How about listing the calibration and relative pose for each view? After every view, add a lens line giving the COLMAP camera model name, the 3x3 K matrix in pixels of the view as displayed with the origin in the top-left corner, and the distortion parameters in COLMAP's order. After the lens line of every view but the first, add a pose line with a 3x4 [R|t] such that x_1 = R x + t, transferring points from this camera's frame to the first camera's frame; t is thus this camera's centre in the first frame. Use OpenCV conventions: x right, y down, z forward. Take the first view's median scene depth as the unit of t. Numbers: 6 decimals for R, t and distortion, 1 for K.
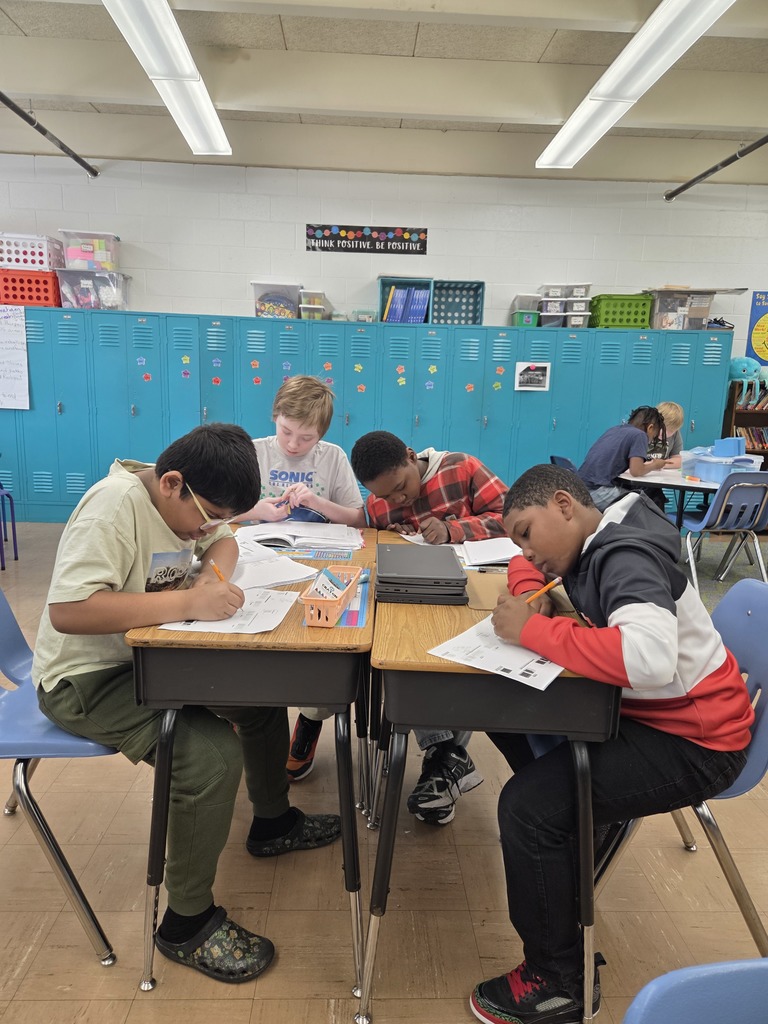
lens RADIAL K [[691.4, 0, 385.4], [0, 691.4, 507.5], [0, 0, 1]] dist [0.007788, 0.006654]
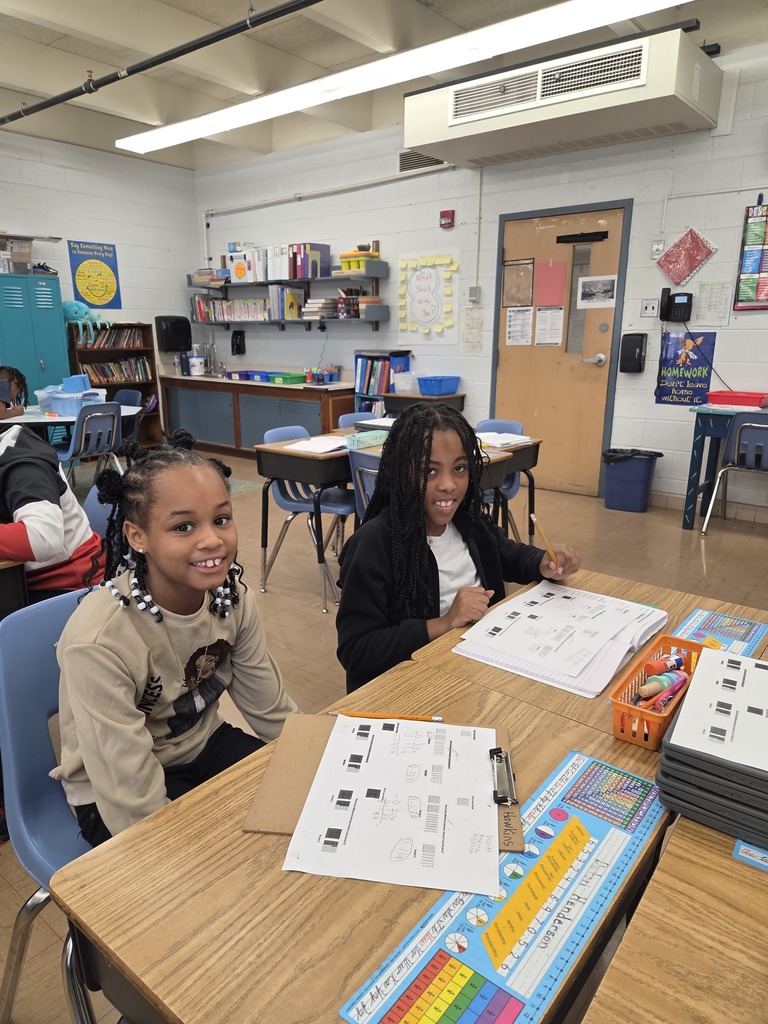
lens RADIAL K [[691.4, 0, 382.5], [0, 691.4, 507.3], [0, 0, 1]] dist [0.007788, 0.006654]
pose [[0.647451, -0.221672, 0.729156, -0.056228], [0.155617, 0.975059, 0.158250, 0.008325], [-0.746050, 0.011010, 0.665799, -0.131371]]
